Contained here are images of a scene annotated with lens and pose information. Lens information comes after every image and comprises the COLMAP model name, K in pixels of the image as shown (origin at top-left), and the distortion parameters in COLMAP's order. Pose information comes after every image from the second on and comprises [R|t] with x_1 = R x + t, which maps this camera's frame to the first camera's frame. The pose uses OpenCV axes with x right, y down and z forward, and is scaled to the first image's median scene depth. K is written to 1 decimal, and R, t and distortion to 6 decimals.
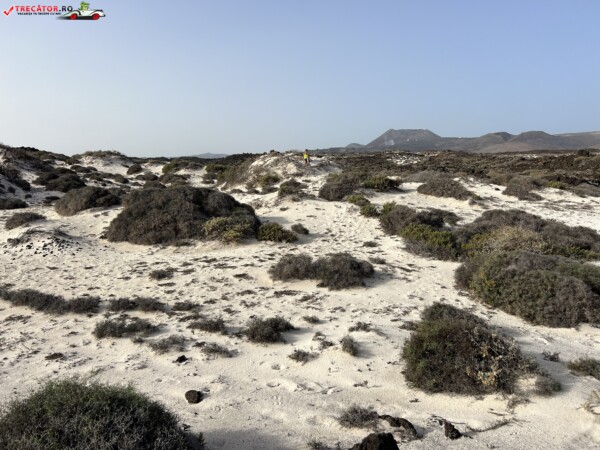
lens RADIAL K [[450.9, 0, 300.0], [0, 450.9, 225.0], [0, 0, 1]] dist [0.098562, -0.139990]
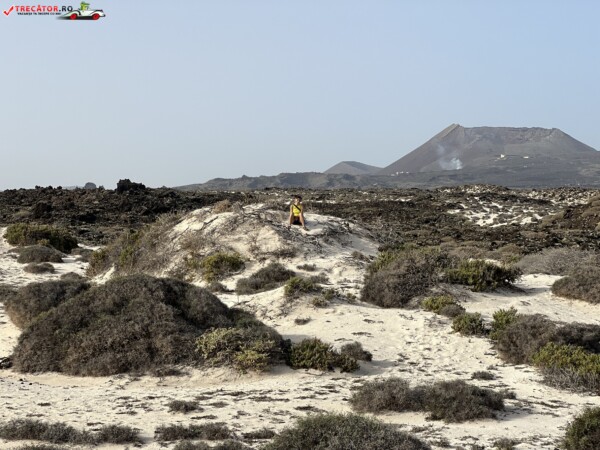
lens RADIAL K [[1345.3, 0, 304.5], [0, 1345.3, 223.7], [0, 0, 1]] dist [-0.052141, 2.839851]
pose [[0.996343, 0.014264, 0.084245, -0.159017], [-0.003141, 0.991415, -0.130717, 0.053239], [-0.085386, 0.129974, 0.987834, -0.515758]]
